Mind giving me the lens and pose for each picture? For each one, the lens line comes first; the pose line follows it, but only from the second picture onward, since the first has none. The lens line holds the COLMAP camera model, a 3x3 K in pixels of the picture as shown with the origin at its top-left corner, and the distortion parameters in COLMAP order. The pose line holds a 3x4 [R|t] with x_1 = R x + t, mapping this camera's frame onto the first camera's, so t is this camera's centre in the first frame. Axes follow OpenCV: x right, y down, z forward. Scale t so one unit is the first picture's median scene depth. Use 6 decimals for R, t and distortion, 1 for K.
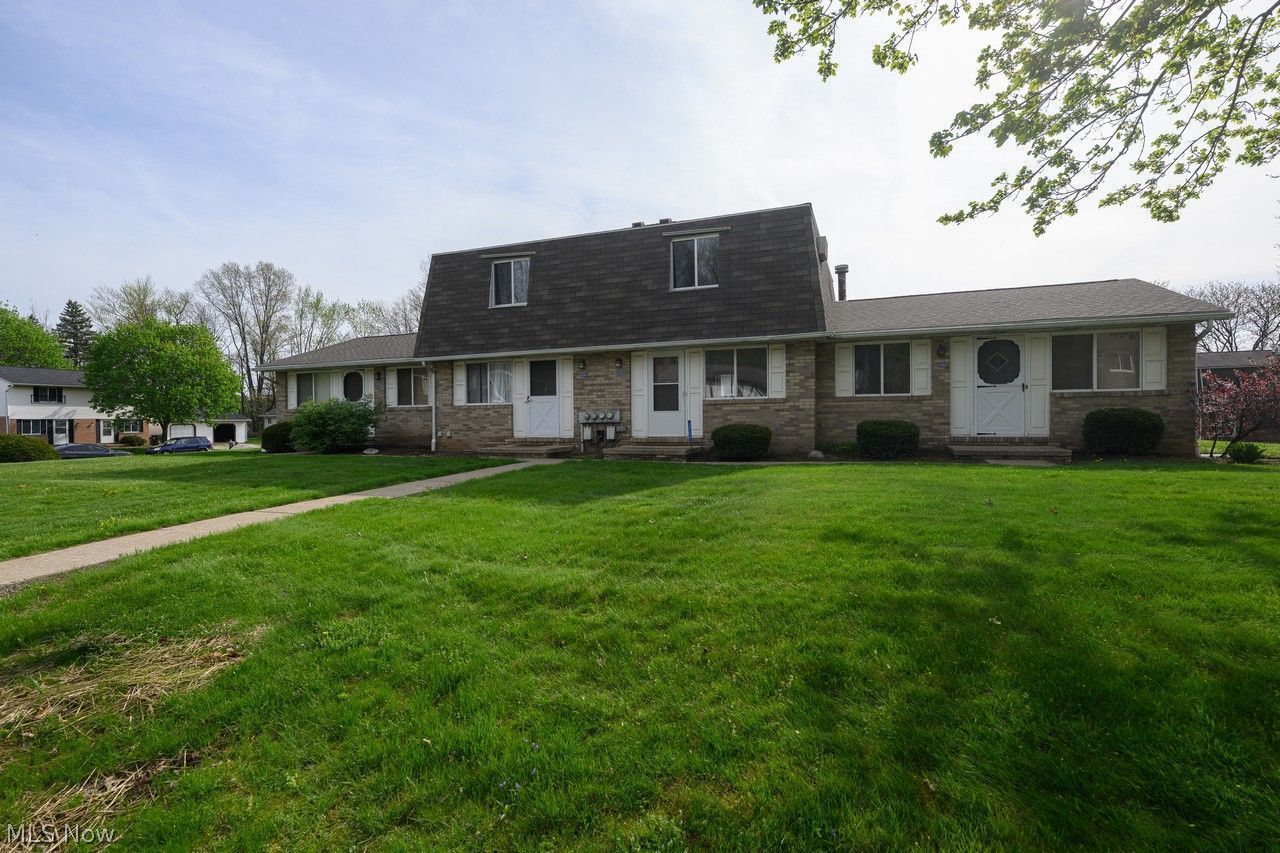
lens RADIAL K [[621.5, 0, 637.3], [0, 621.5, 426.9], [0, 0, 1]] dist [0.002761, 0.000591]
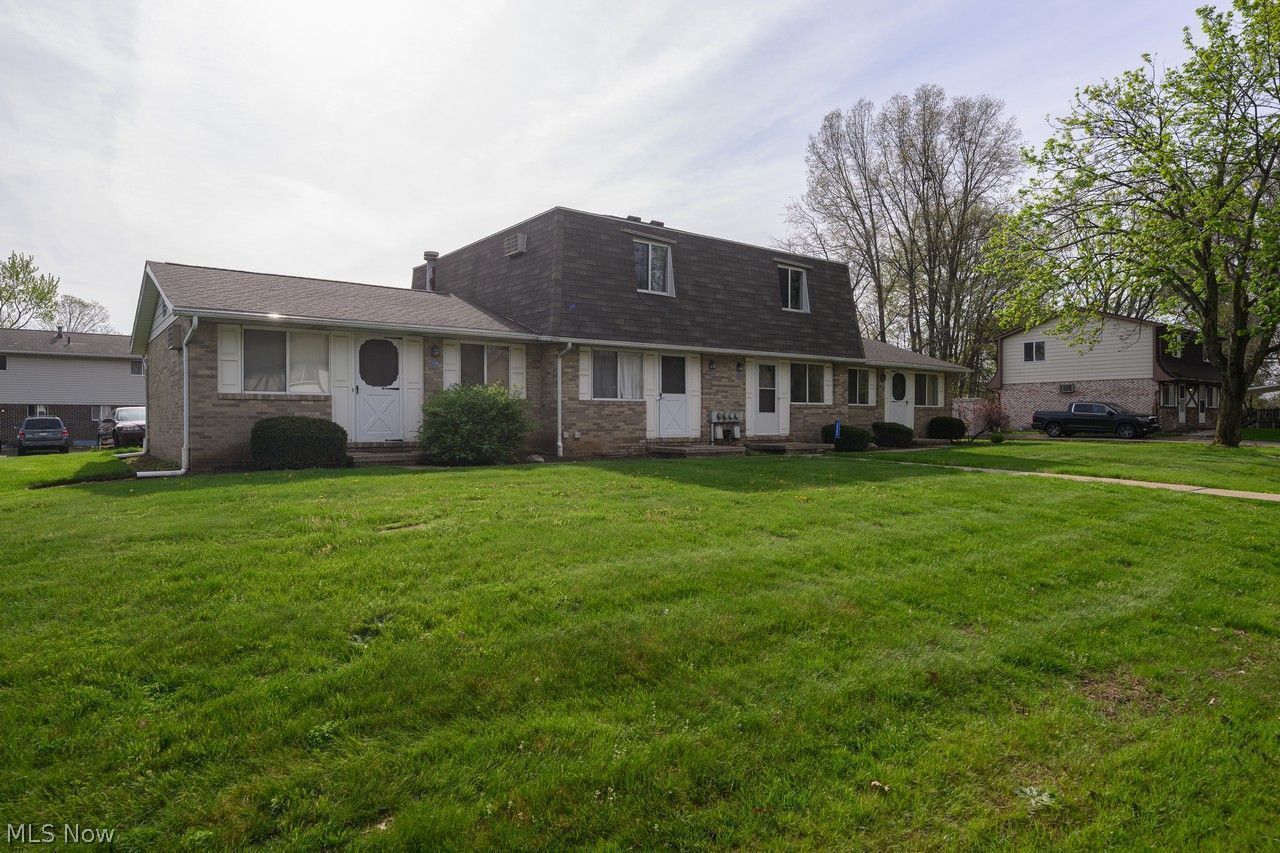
lens RADIAL K [[759.3, 0, 644.5], [0, 759.3, 426.7], [0, 0, 1]] dist [0.017810, 0.000326]
pose [[0.511188, 0.004192, 0.859459, -1.211786], [0.004952, 0.999957, -0.007823, 0.009902], [-0.859455, 0.008255, 0.511145, 0.461600]]
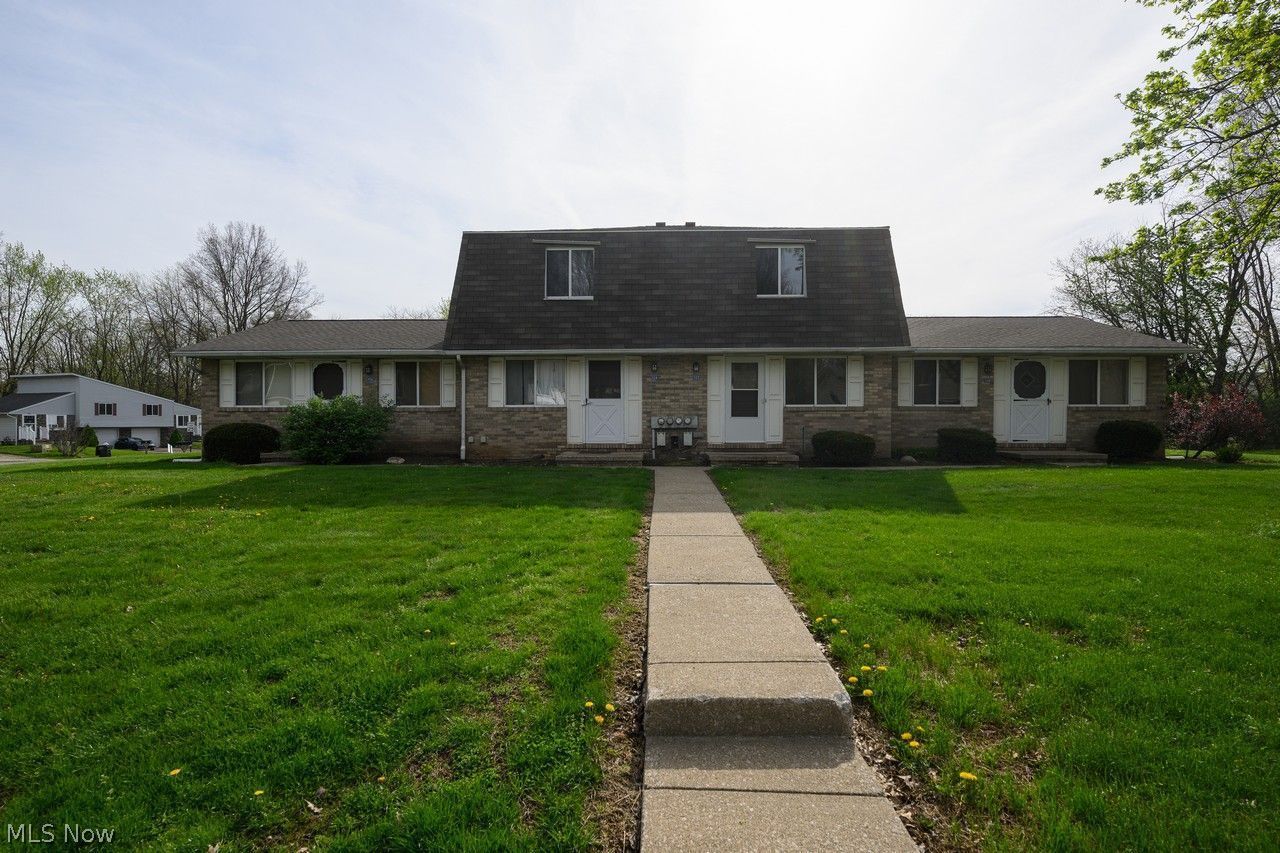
lens RADIAL K [[621.5, 0, 641.7], [0, 621.5, 427.9], [0, 0, 1]] dist [0.002761, 0.000591]
pose [[0.939491, 0.007708, 0.342488, -0.431250], [-0.005726, 0.999960, -0.006799, -0.000203], [-0.342527, 0.004427, 0.939498, 0.115557]]
